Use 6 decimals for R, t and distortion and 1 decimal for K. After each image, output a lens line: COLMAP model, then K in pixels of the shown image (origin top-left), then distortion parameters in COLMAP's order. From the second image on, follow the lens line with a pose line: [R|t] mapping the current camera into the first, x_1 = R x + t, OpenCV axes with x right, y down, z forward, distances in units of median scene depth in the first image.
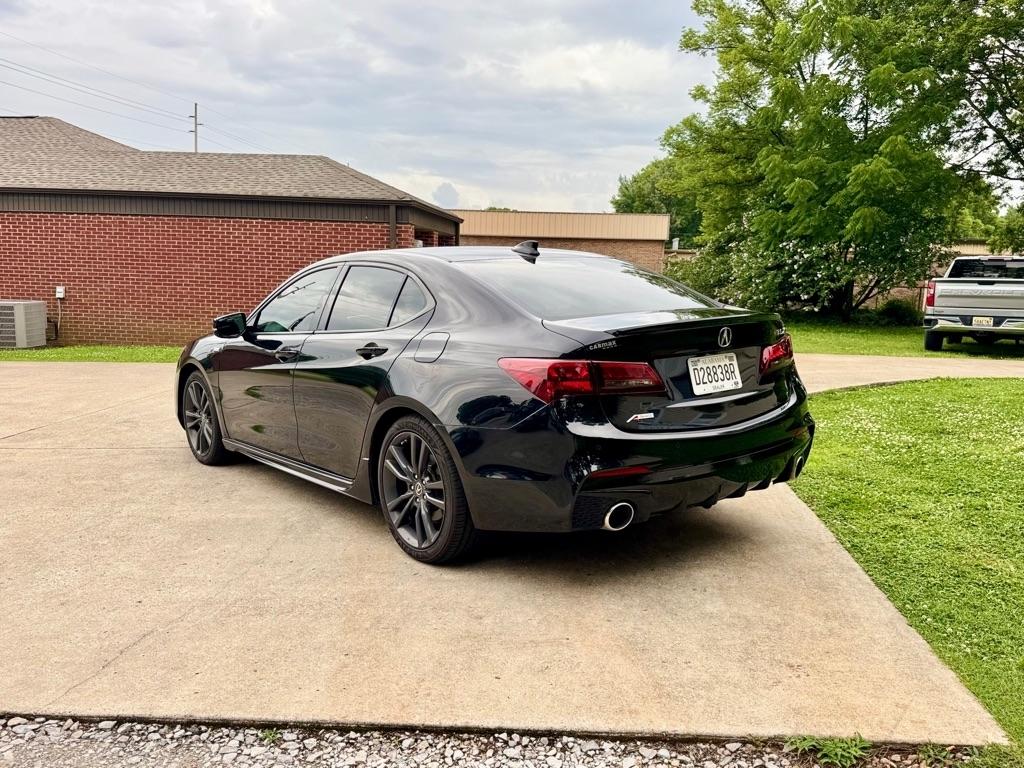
lens RADIAL K [[846.1, 0, 512.0], [0, 846.1, 384.0], [0, 0, 1]] dist [0.128102, -0.249474]
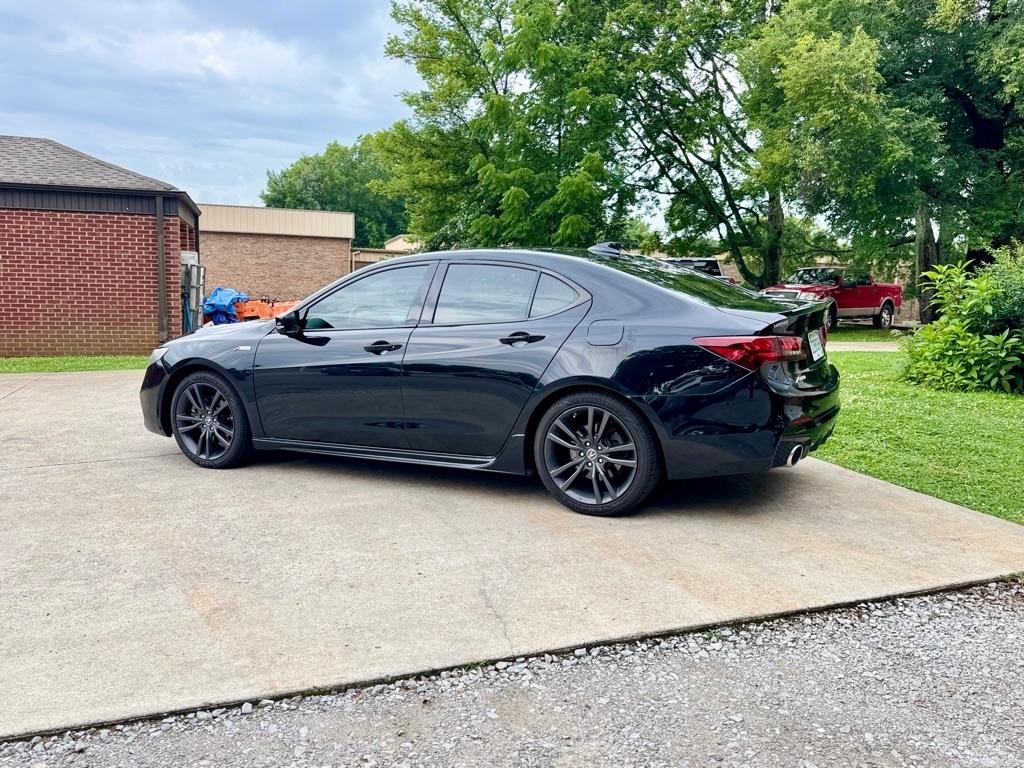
lens RADIAL K [[843.4, 0, 512.3], [0, 843.4, 380.4], [0, 0, 1]] dist [0.134056, -0.240235]
pose [[0.918437, -0.049793, 0.392421, -0.139201], [0.050354, 0.998692, 0.008871, 0.000975], [-0.392349, 0.011612, 0.919743, -0.007278]]
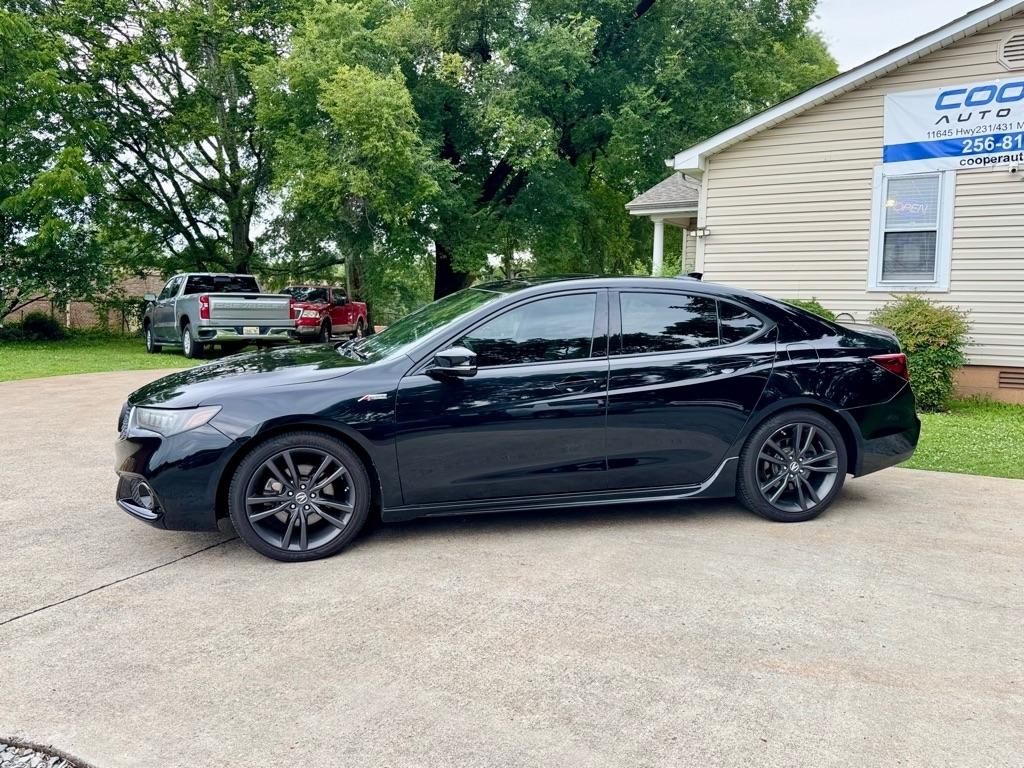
lens RADIAL K [[843.4, 0, 512.3], [0, 843.4, 380.4], [0, 0, 1]] dist [0.134056, -0.240235]
pose [[0.410233, -0.090803, 0.907449, -0.306525], [0.103976, 0.993200, 0.052379, -0.025373], [-0.906034, 0.072865, 0.416884, 0.175979]]
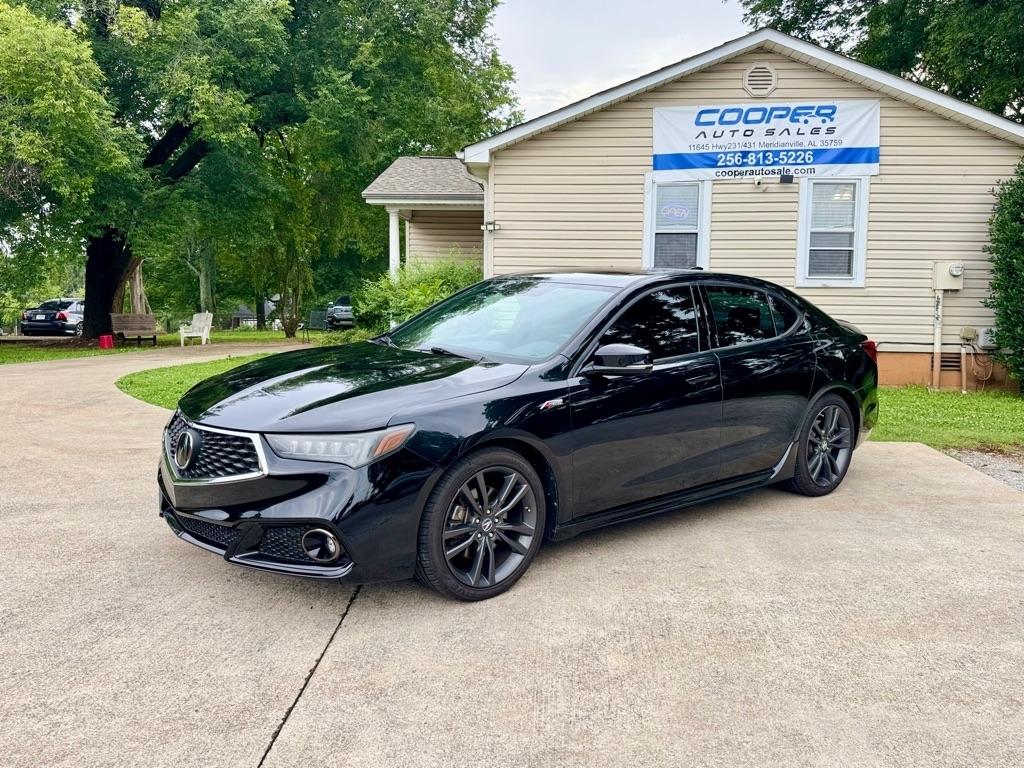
lens RADIAL K [[843.4, 0, 512.3], [0, 843.4, 380.4], [0, 0, 1]] dist [0.134056, -0.240235]
pose [[-0.041687, -0.109383, 0.993125, -0.316692], [0.109541, 0.987497, 0.113361, -0.043136], [-0.993108, 0.113514, -0.029184, 0.326084]]
